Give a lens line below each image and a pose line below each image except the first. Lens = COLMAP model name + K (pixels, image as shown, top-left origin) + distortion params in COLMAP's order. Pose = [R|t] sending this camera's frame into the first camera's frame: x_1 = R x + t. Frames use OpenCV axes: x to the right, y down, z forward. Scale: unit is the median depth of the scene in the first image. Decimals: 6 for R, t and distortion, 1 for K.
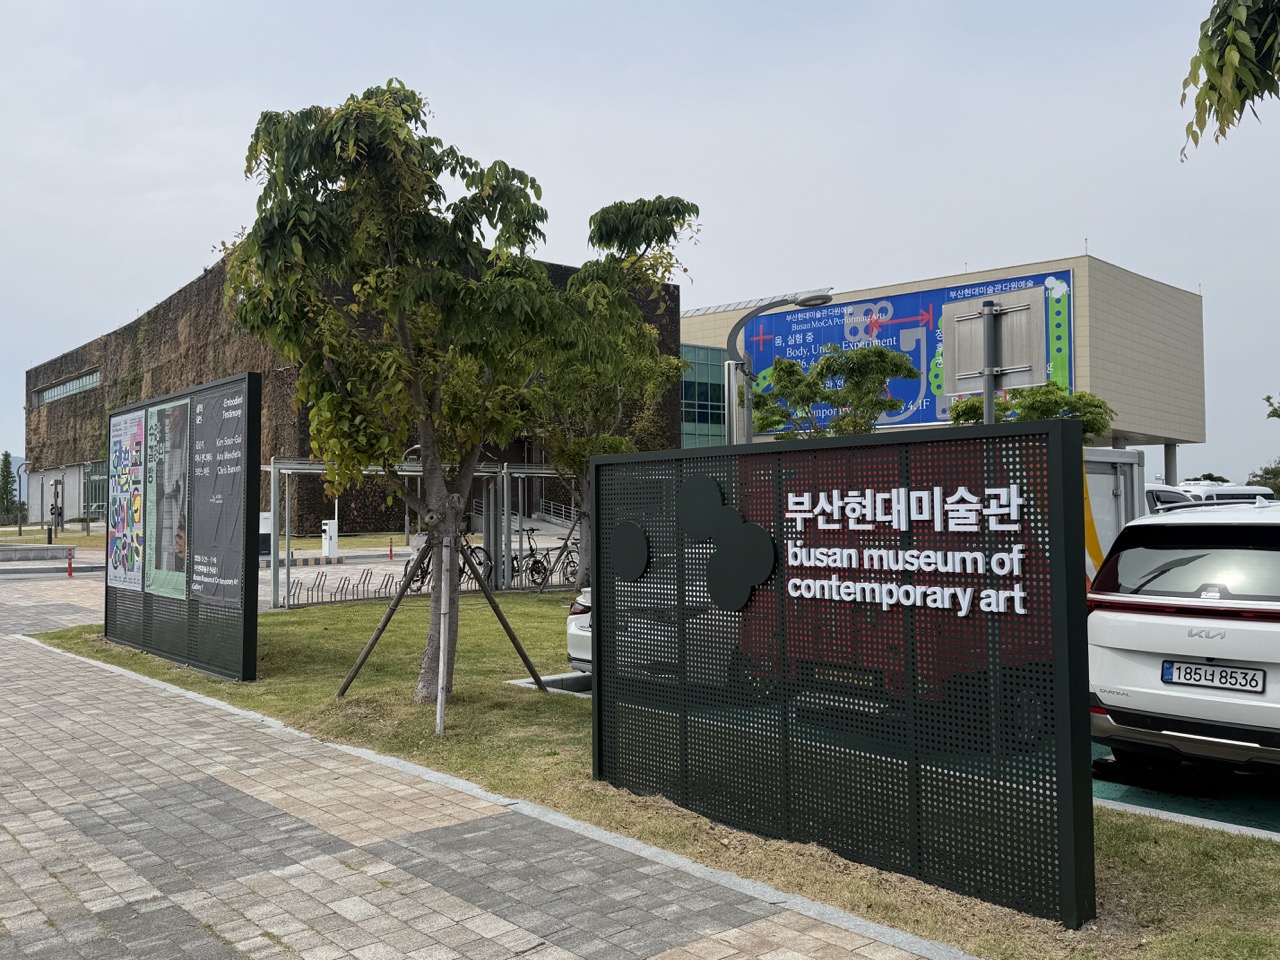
lens RADIAL K [[1136.6, 0, 640.0], [0, 1136.6, 480.0], [0, 0, 1]] dist [0.143394, -0.272812]
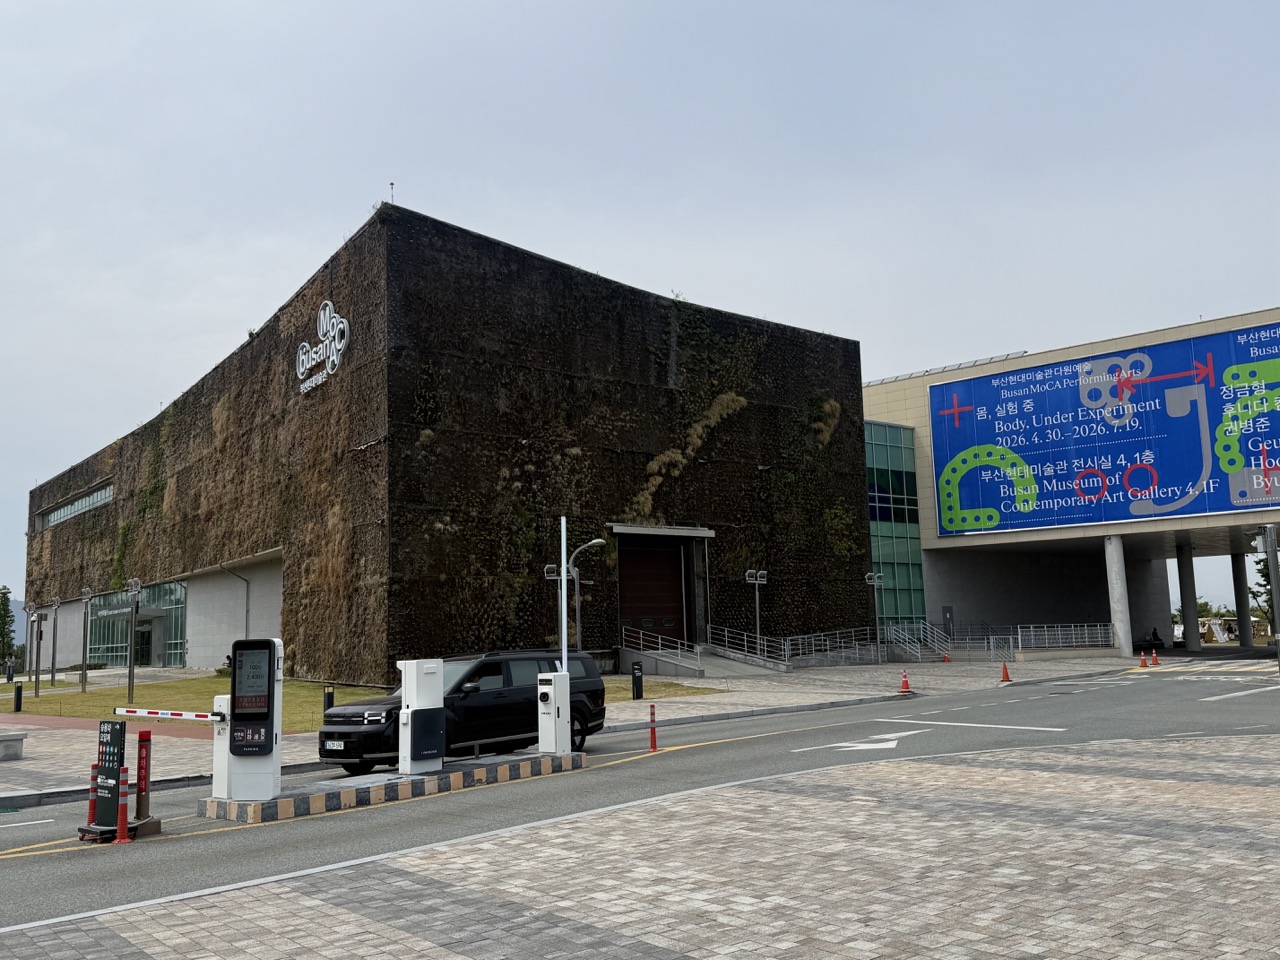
lens RADIAL K [[1136.6, 0, 640.0], [0, 1136.6, 480.0], [0, 0, 1]] dist [0.143394, -0.272812]
pose [[0.999636, -0.023342, -0.013508, -0.101533], [0.021706, 0.993616, -0.110708, 0.004050], [0.016006, 0.110375, 0.993761, 0.235076]]
